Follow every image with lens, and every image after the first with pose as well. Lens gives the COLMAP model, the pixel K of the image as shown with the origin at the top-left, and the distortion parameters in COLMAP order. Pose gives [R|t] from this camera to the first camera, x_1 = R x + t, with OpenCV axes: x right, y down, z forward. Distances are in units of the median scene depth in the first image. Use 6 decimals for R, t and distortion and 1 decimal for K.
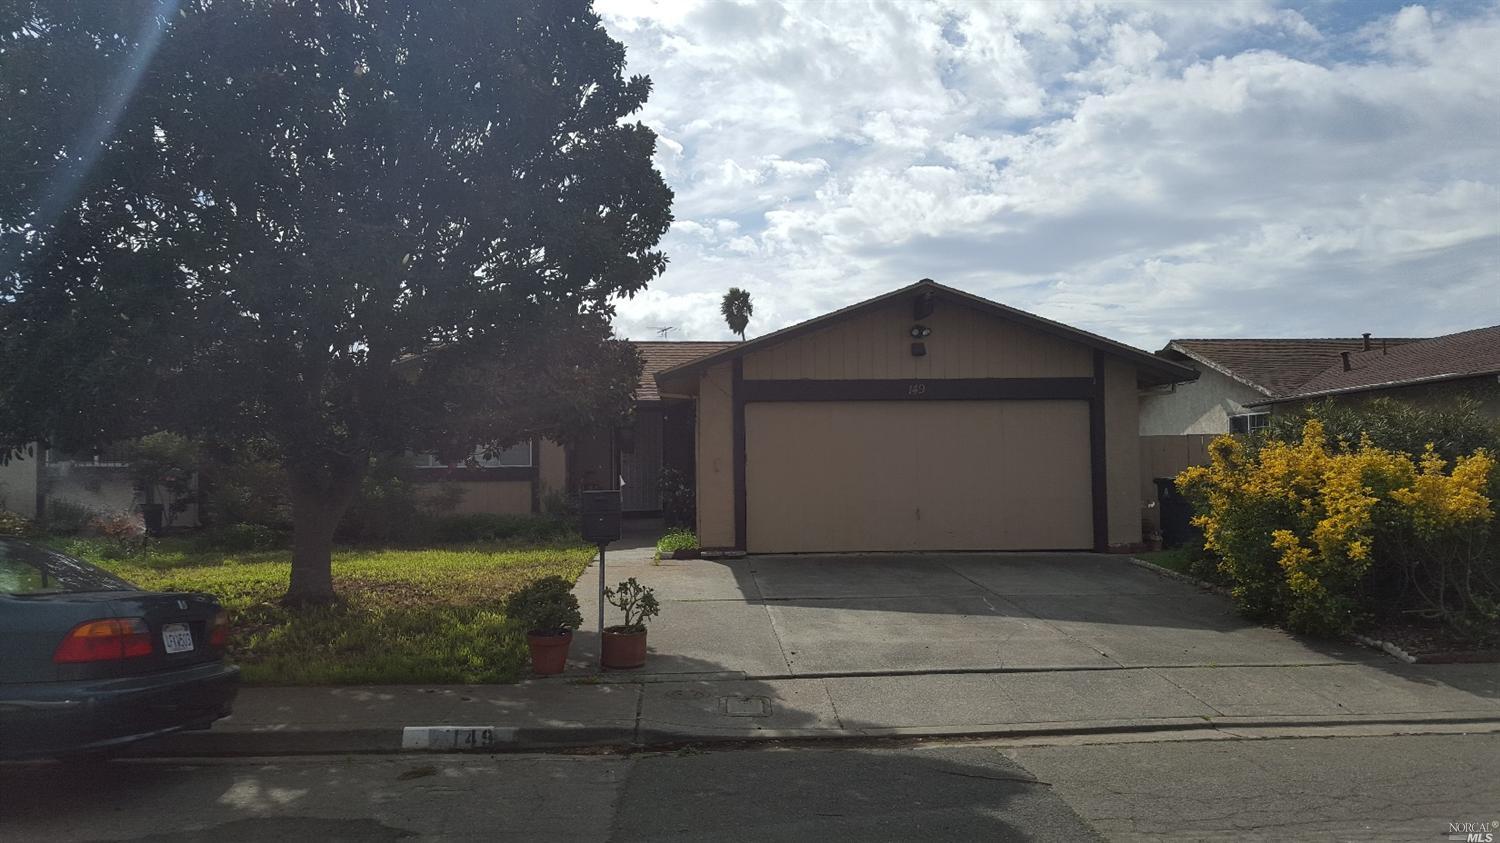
lens RADIAL K [[1063.6, 0, 749.3], [0, 1063.6, 443.6], [0, 0, 1]] dist [0.148472, -0.323383]
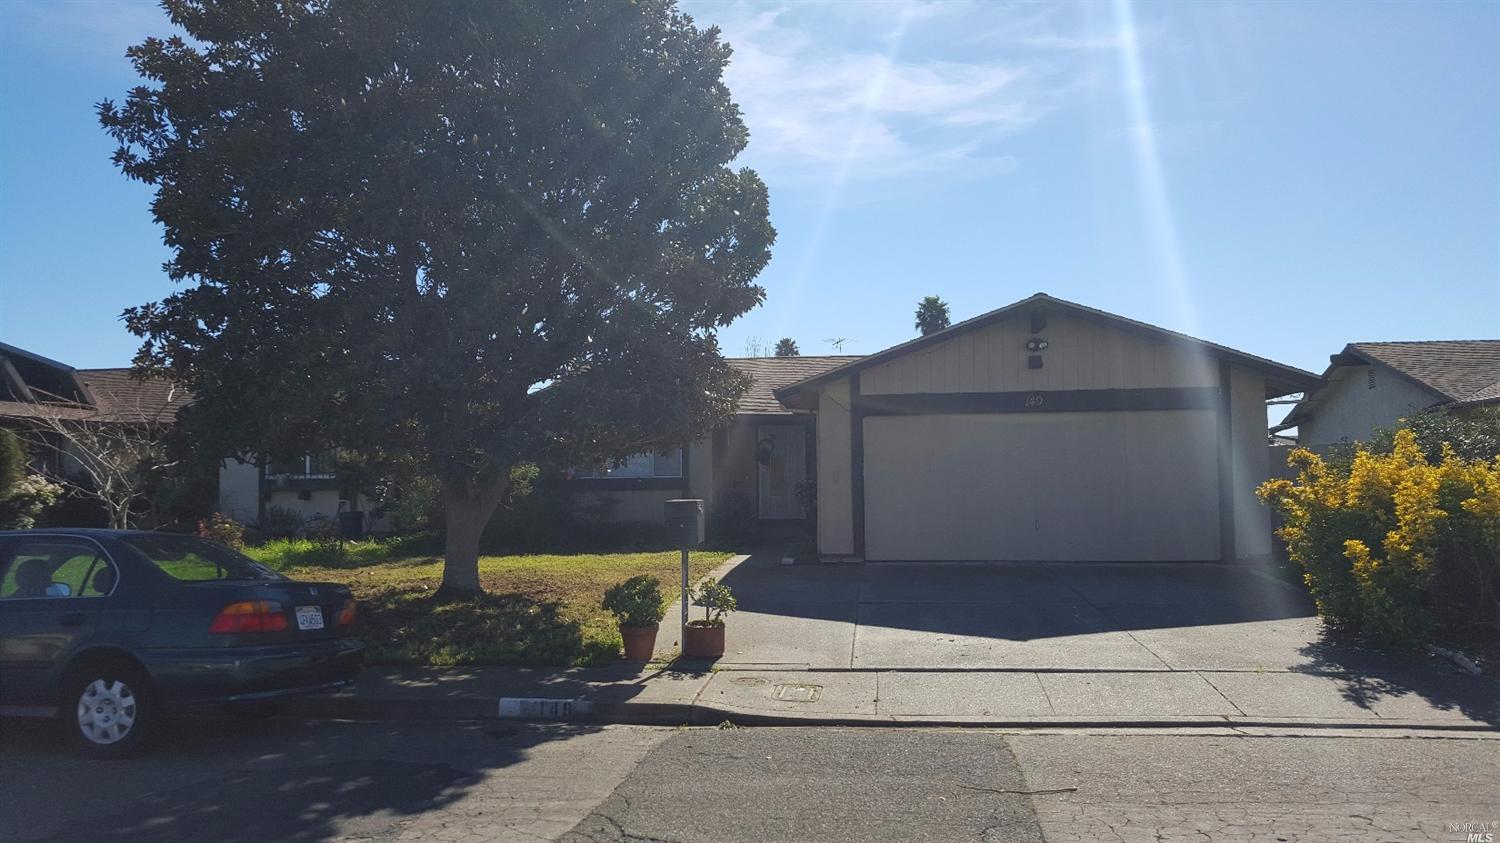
lens RADIAL K [[1063.6, 0, 749.3], [0, 1063.6, 443.6], [0, 0, 1]] dist [0.148472, -0.323383]
pose [[0.985174, -0.007958, -0.171374, 0.076952], [0.006629, 0.999943, -0.008327, -0.004415], [0.171430, 0.007067, 0.985171, -0.065918]]
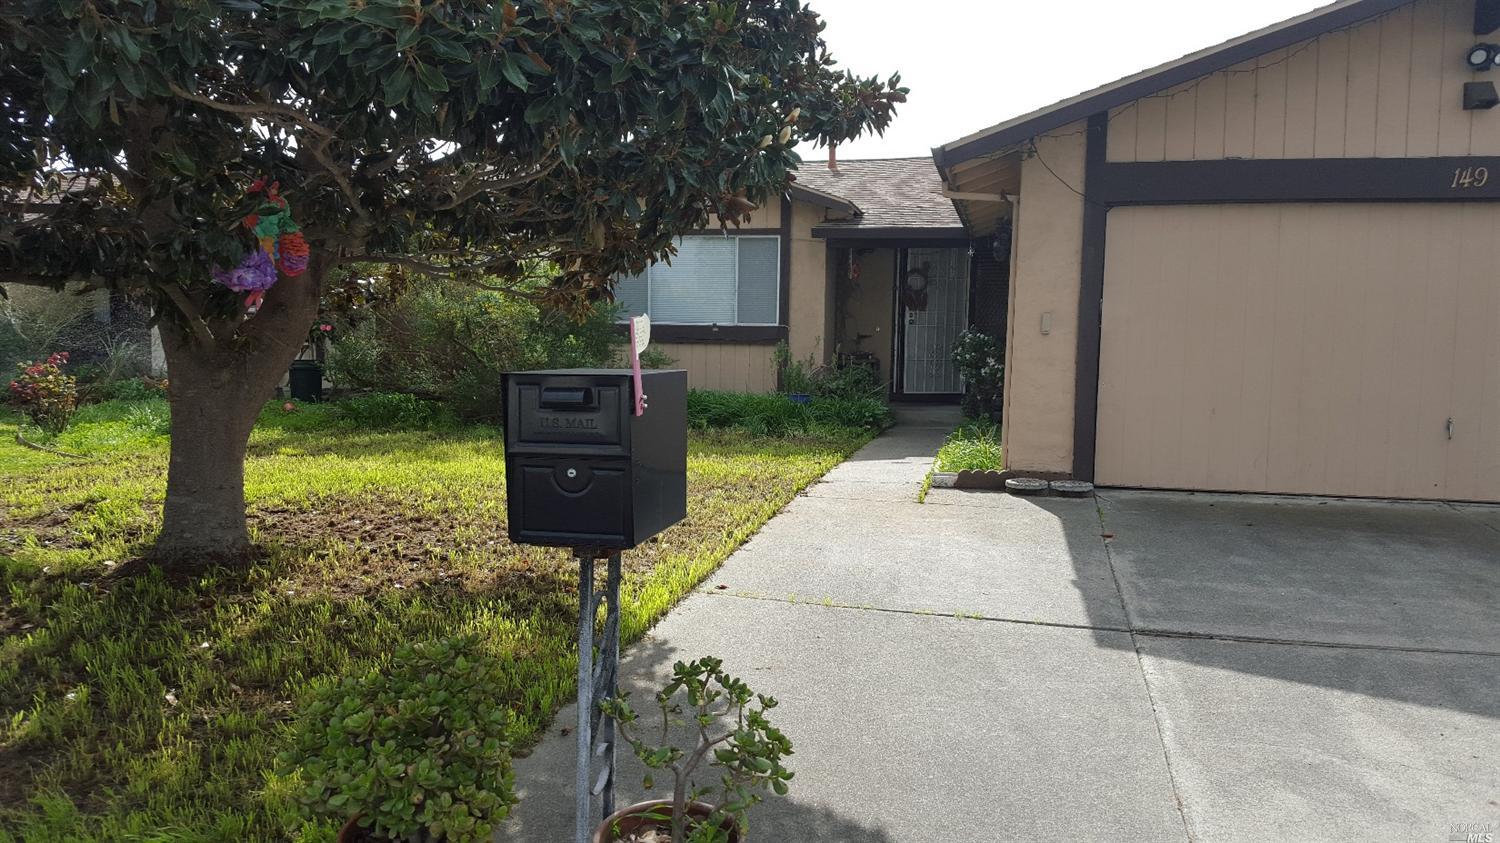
lens RADIAL K [[1063.6, 0, 749.3], [0, 1063.6, 443.6], [0, 0, 1]] dist [0.148472, -0.323383]
pose [[0.952228, 0.054232, -0.300535, -0.006911], [-0.017744, 0.992269, 0.122834, 0.019349], [0.304873, -0.111634, 0.945828, 0.493481]]
